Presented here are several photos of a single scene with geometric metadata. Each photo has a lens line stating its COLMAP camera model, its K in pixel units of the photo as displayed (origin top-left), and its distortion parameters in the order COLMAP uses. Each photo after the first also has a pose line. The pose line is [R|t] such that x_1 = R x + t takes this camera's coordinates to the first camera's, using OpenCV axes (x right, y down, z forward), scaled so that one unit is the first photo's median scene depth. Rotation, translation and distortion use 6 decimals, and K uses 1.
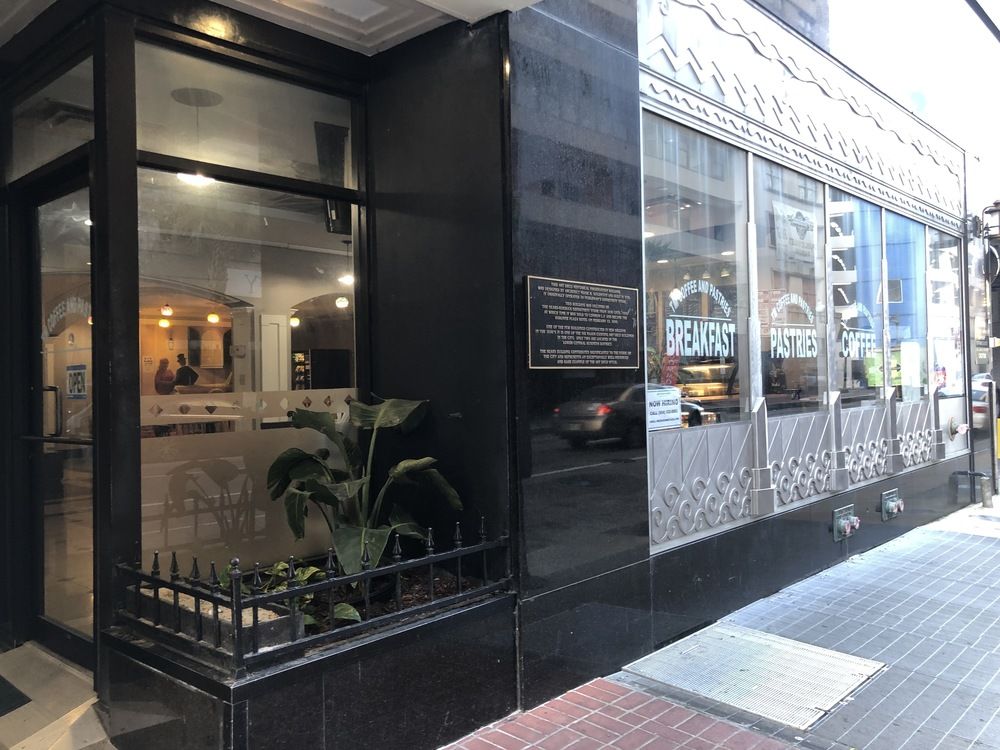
lens RADIAL K [[828.6, 0, 502.4], [0, 828.6, 373.4], [0, 0, 1]] dist [0.006833, 0.002483]
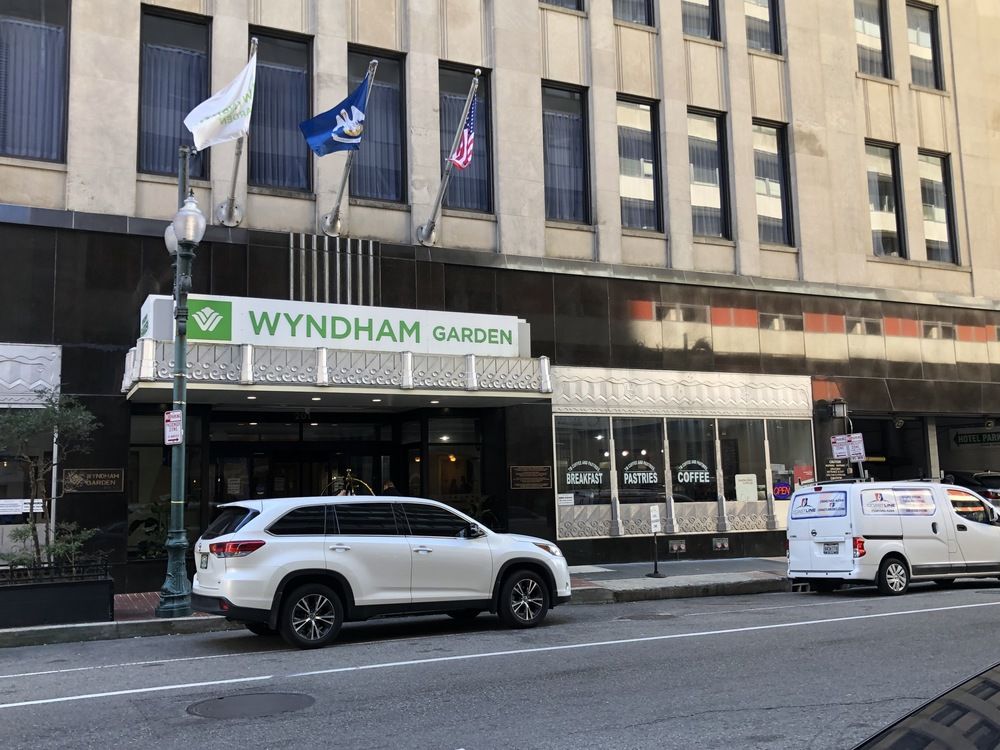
lens RADIAL K [[998.1, 0, 498.4], [0, 998.1, 374.1], [0, 0, 1]] dist [0.002560, 0.000000]
pose [[0.930664, -0.042993, -0.363340, 1.389635], [0.003369, 0.994037, -0.108993, -0.023230], [0.365859, 0.100211, 0.925259, -2.860995]]
